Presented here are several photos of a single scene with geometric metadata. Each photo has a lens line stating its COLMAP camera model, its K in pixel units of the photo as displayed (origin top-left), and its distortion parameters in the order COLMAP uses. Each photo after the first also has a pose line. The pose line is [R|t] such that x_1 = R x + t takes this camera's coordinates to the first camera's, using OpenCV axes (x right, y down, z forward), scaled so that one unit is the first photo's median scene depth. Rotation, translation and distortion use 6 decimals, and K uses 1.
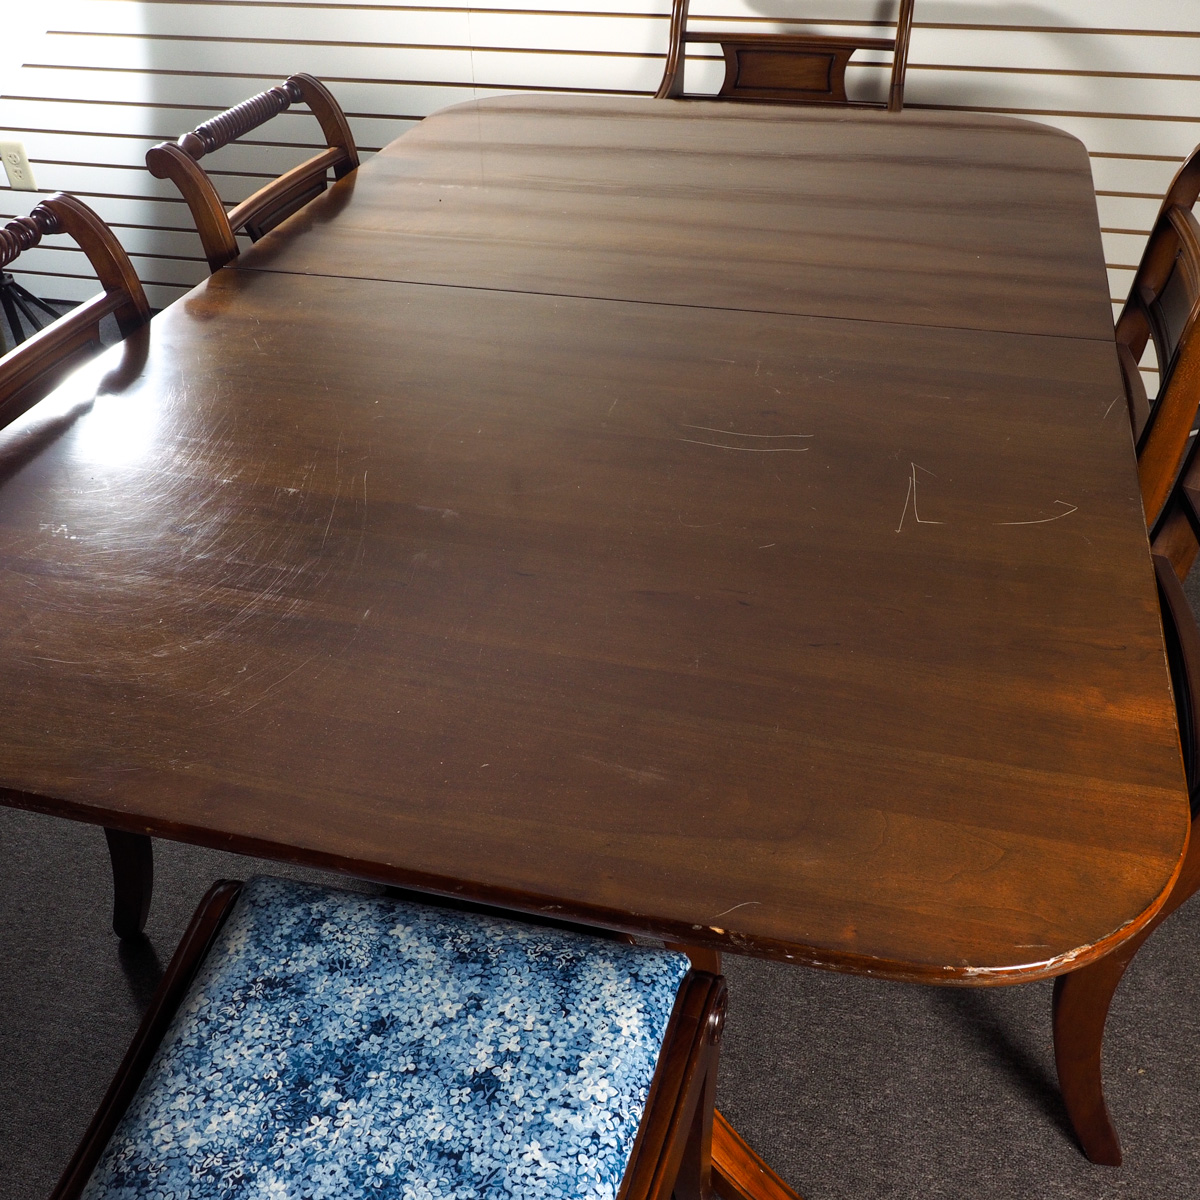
lens RADIAL K [[1160.3, 0, 615.9], [0, 1160.3, 649.1], [0, 0, 1]] dist [-0.005447, 0.000000]
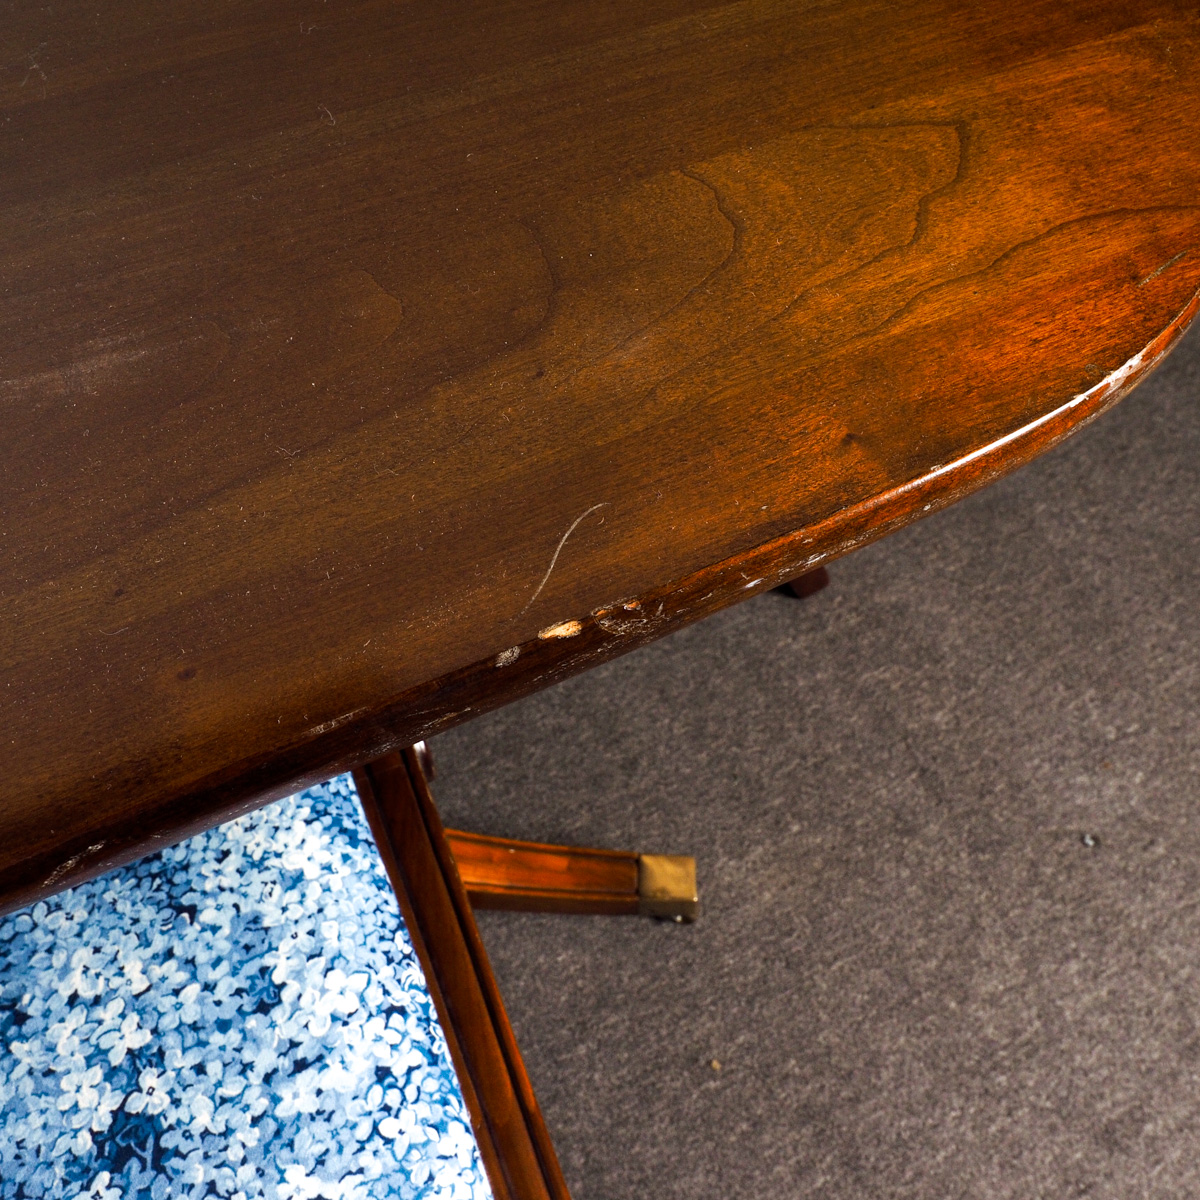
lens RADIAL K [[1160.3, 0, 601.6], [0, 1160.3, 595.9], [0, 0, 1]] dist [-0.005447, 0.000000]
pose [[0.762096, -0.529781, 0.372212, -0.021927], [0.398525, 0.836896, 0.375210, 0.082674], [-0.510282, -0.137610, 0.848926, 0.519113]]
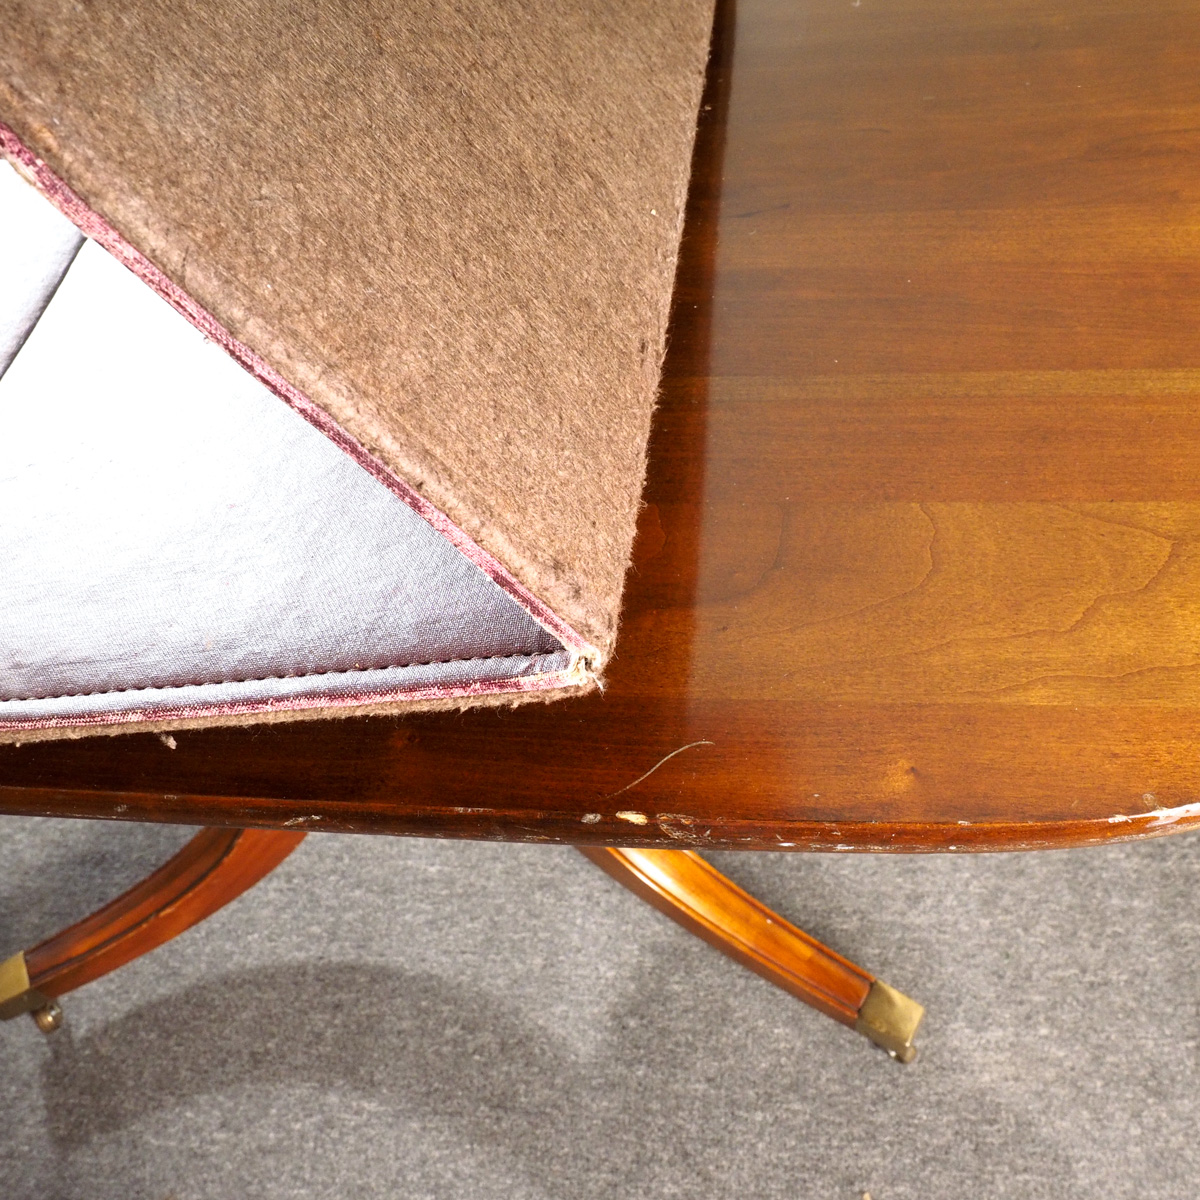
lens RADIAL K [[1160.3, 0, 618.3], [0, 1160.3, 604.6], [0, 0, 1]] dist [-0.005447, 0.000000]
pose [[0.982817, -0.182986, 0.024207, 0.062254], [0.170877, 0.951582, 0.255525, 0.022661], [-0.069792, -0.246998, 0.966499, 0.401705]]
